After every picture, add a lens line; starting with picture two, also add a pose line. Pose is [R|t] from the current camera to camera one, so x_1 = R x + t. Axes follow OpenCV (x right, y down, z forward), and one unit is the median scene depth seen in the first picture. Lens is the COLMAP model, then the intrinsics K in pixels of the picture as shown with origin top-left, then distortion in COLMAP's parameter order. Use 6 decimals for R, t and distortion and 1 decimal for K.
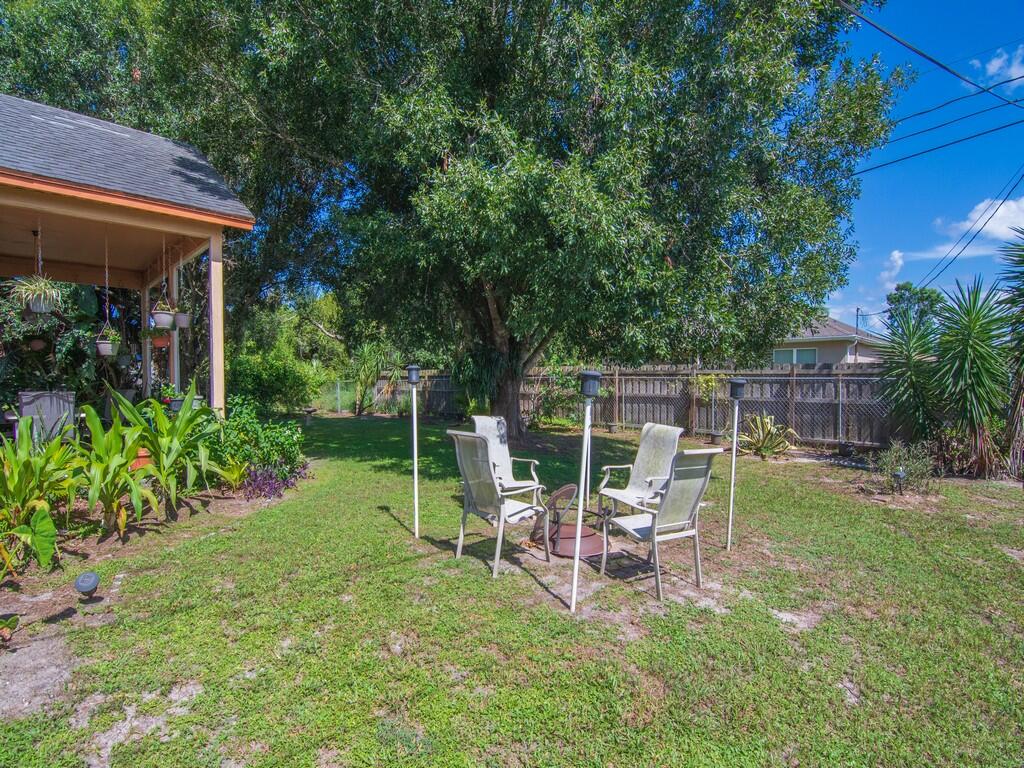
lens RADIAL K [[491.4, 0, 505.4], [0, 491.4, 381.5], [0, 0, 1]] dist [-0.008212, -0.000289]
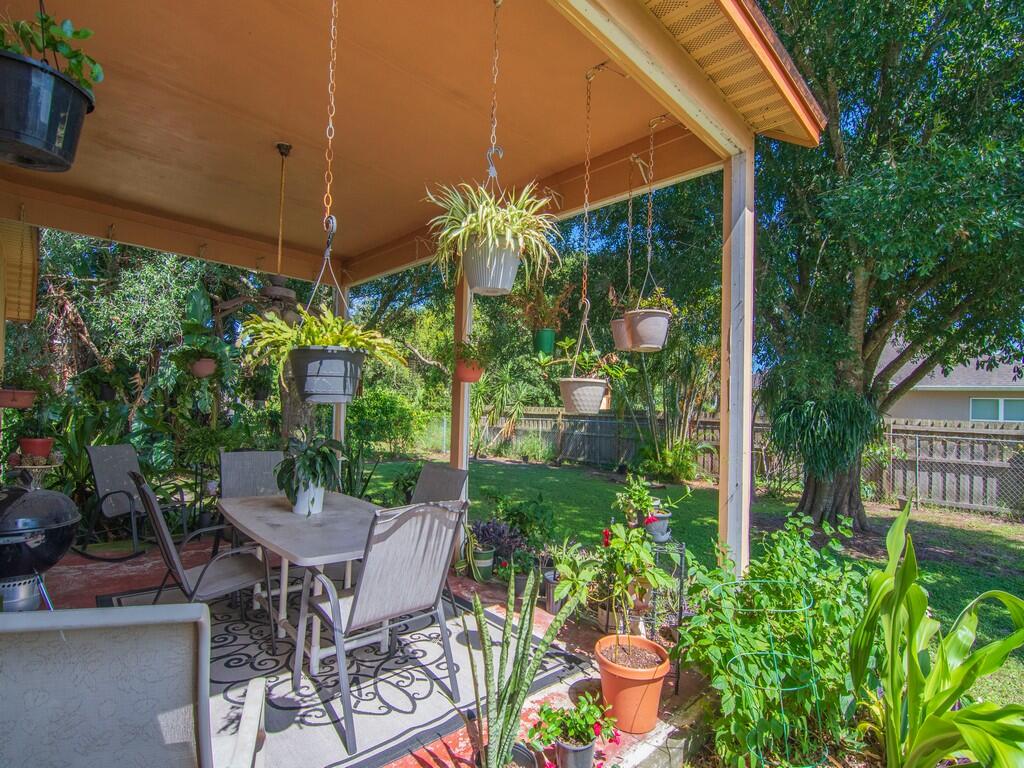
lens RADIAL K [[491.4, 0, 507.5], [0, 491.4, 390.2], [0, 0, 1]] dist [-0.008212, -0.000289]
pose [[0.999292, 0.037374, -0.004295, -0.221915], [-0.037521, 0.998419, -0.041865, -0.013411], [0.002723, 0.041996, 0.999114, 0.151381]]
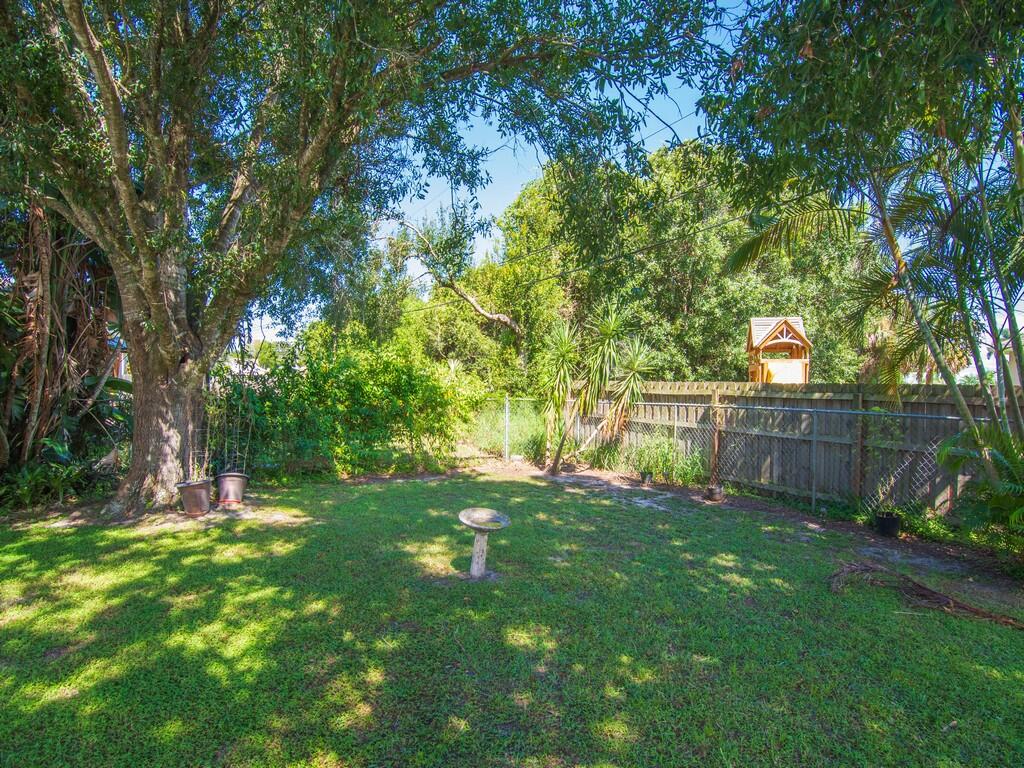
lens RADIAL K [[491.4, 0, 503.3], [0, 491.4, 384.5], [0, 0, 1]] dist [-0.008212, -0.000289]
pose [[0.971187, 0.028297, -0.236632, -0.215151], [-0.030363, 0.999526, -0.005089, -0.012108], [0.236376, 0.012127, 0.971586, 0.483854]]
